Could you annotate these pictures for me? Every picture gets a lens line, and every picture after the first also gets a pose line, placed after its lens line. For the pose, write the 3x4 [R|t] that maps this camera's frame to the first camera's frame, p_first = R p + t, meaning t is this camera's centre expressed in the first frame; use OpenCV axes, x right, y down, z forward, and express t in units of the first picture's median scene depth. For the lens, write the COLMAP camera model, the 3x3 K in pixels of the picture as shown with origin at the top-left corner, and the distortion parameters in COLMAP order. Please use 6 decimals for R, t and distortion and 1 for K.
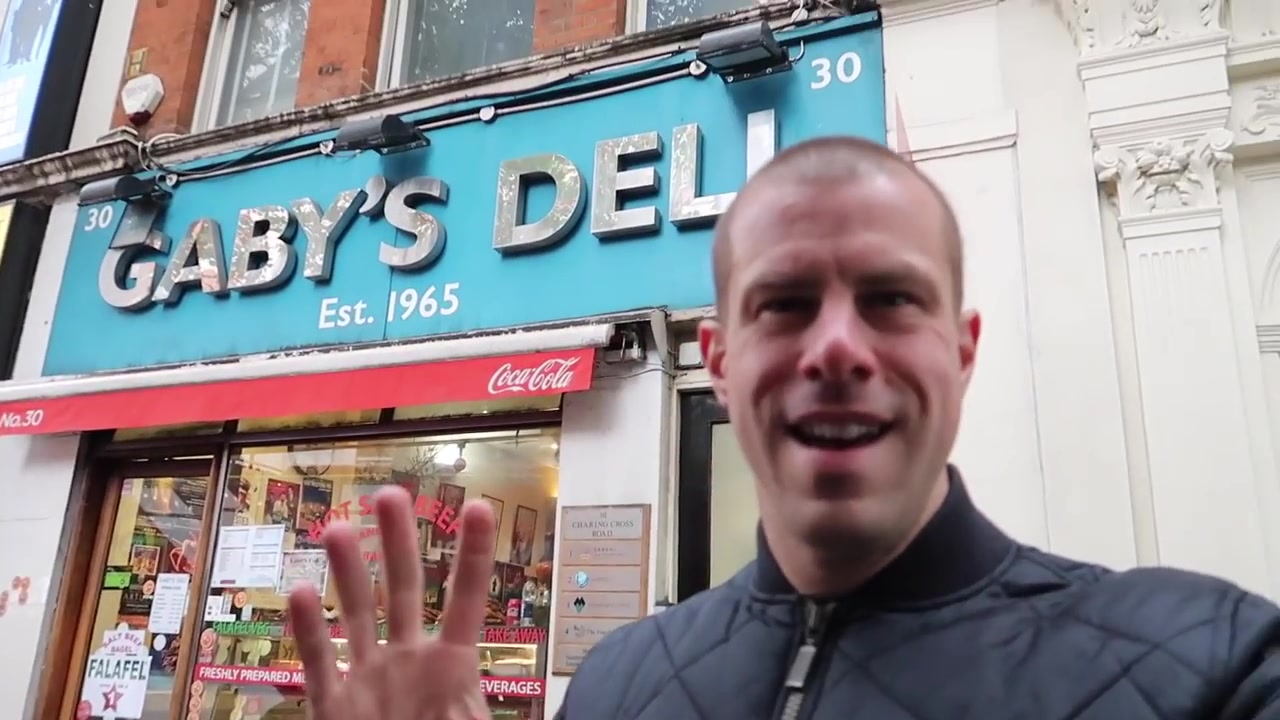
lens RADIAL K [[960.1, 0, 640.0], [0, 960.1, 360.0], [0, 0, 1]] dist [0.004883, 0.001483]
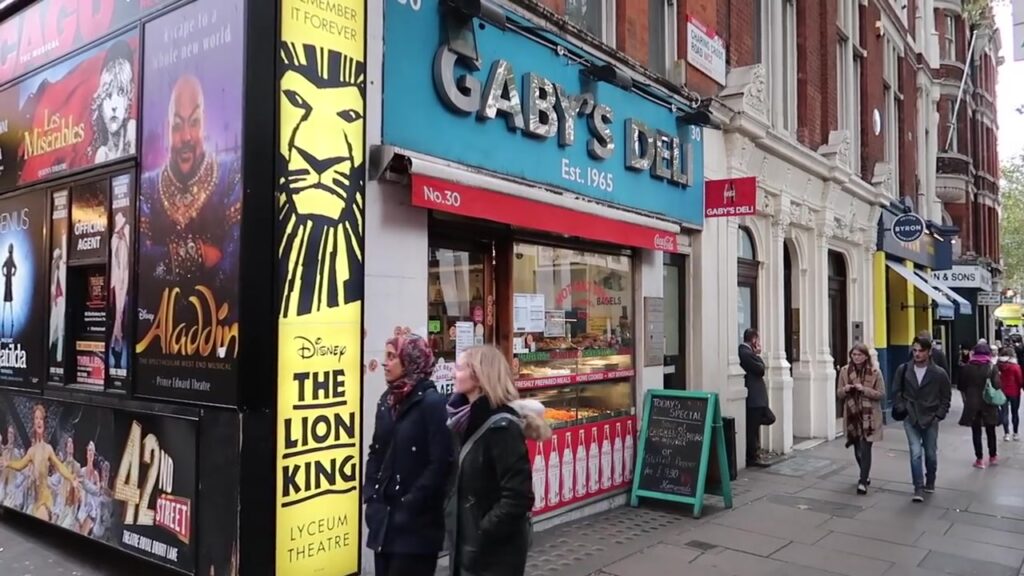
lens RADIAL K [[768.1, 0, 512.0], [0, 768.1, 288.0], [0, 0, 1]] dist [0.004883, 0.001483]
pose [[0.244456, 0.011116, 0.969597, -1.633437], [-0.282482, 0.957379, 0.060244, 0.093913], [-0.927602, -0.288621, 0.237177, 0.724622]]
